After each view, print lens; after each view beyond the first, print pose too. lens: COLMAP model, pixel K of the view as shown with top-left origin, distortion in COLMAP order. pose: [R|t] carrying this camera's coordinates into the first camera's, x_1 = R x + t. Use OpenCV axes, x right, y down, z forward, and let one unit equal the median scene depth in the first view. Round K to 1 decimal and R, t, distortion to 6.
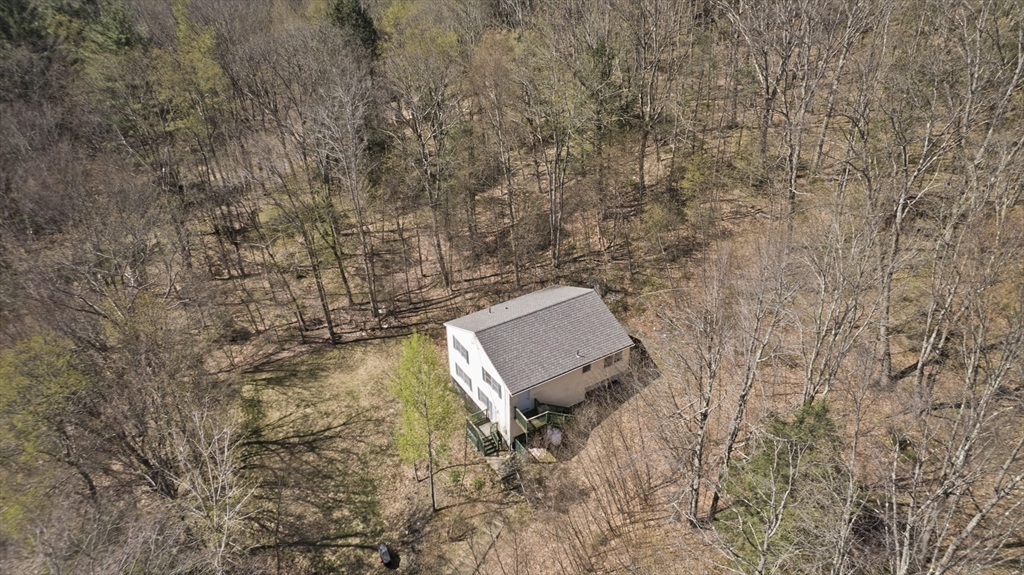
lens RADIAL K [[656.0, 0, 508.9], [0, 656.0, 286.6], [0, 0, 1]] dist [-0.066542, 0.067338]
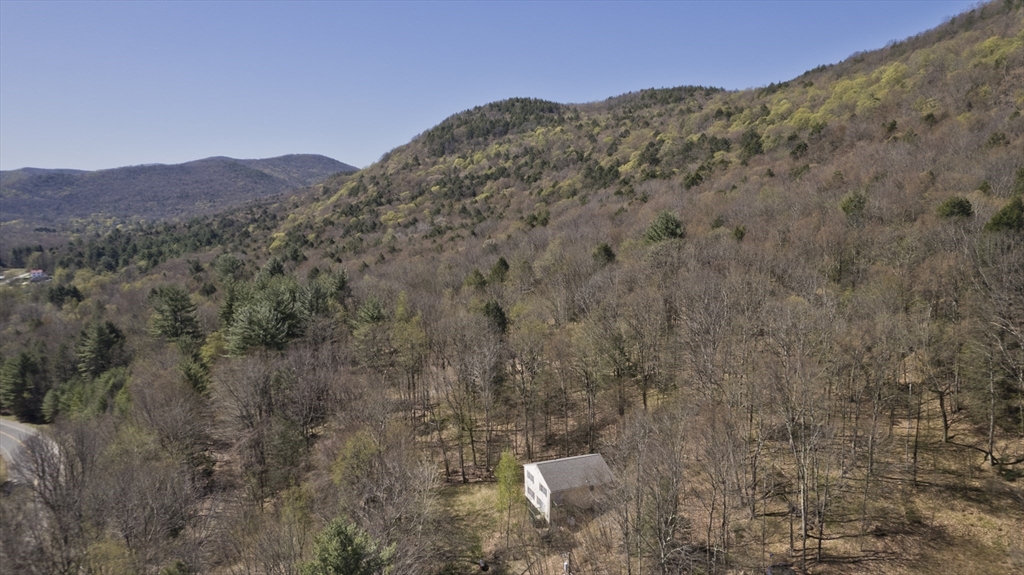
lens RADIAL K [[656.0, 0, 508.9], [0, 656.0, 286.6], [0, 0, 1]] dist [-0.066542, 0.067338]
pose [[0.982543, 0.048043, -0.179723, 0.185716], [-0.115043, 0.916120, -0.384044, 0.327272], [0.146198, 0.398016, 0.905654, -1.004138]]
